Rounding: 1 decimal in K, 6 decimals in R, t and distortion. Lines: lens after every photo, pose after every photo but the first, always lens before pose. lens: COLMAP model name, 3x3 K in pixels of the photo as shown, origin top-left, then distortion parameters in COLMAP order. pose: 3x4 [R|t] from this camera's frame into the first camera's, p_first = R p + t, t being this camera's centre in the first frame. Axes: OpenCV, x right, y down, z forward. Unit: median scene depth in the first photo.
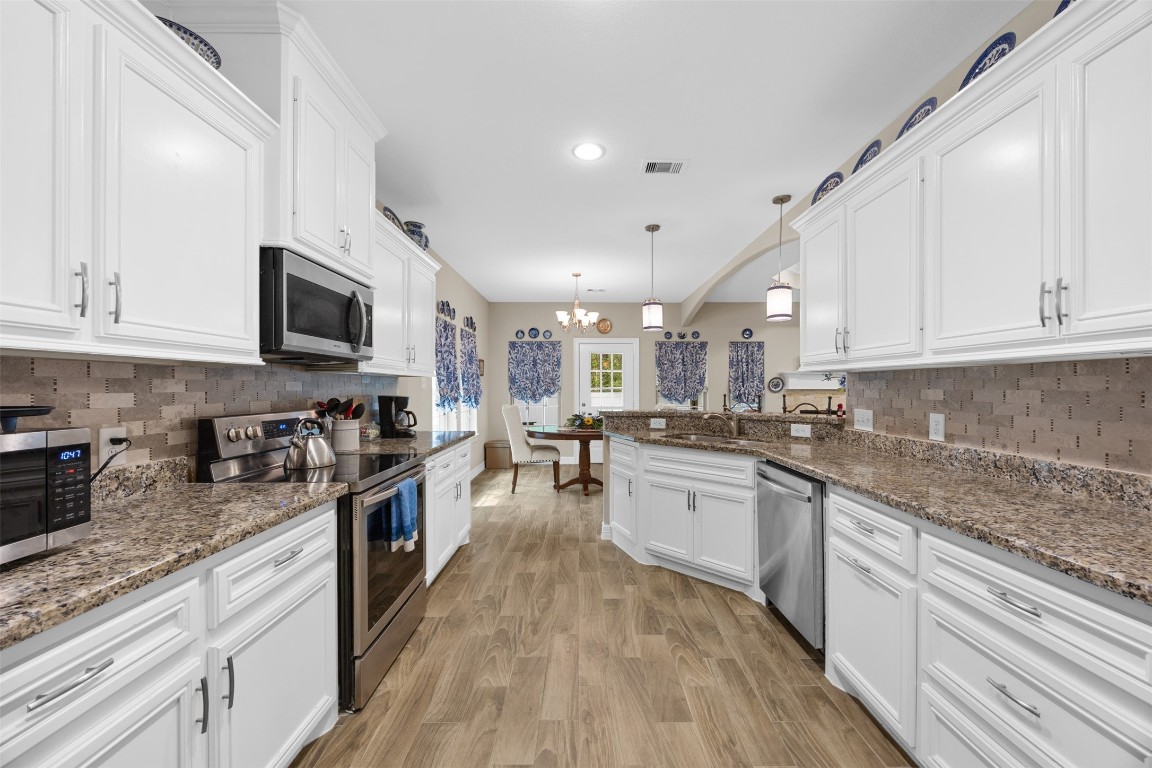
lens RADIAL K [[441.7, 0, 573.0], [0, 441.7, 389.8], [0, 0, 1]] dist [-0.002651, 0.000009]
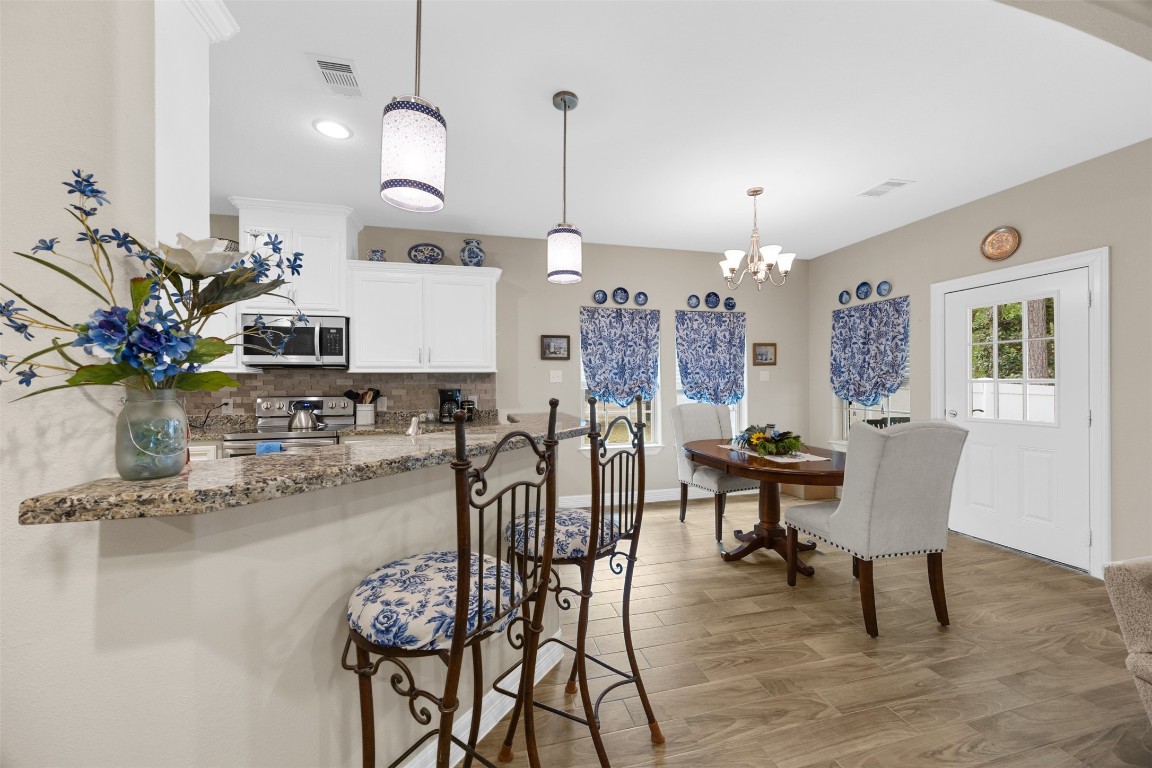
lens RADIAL K [[441.7, 0, 576.8], [0, 441.7, 381.8], [0, 0, 1]] dist [-0.002651, 0.000009]
pose [[0.259550, -0.010203, -0.965676, 0.397575], [0.002099, 0.999948, -0.010001, 0.002949], [0.965727, 0.000569, 0.259558, 0.456530]]
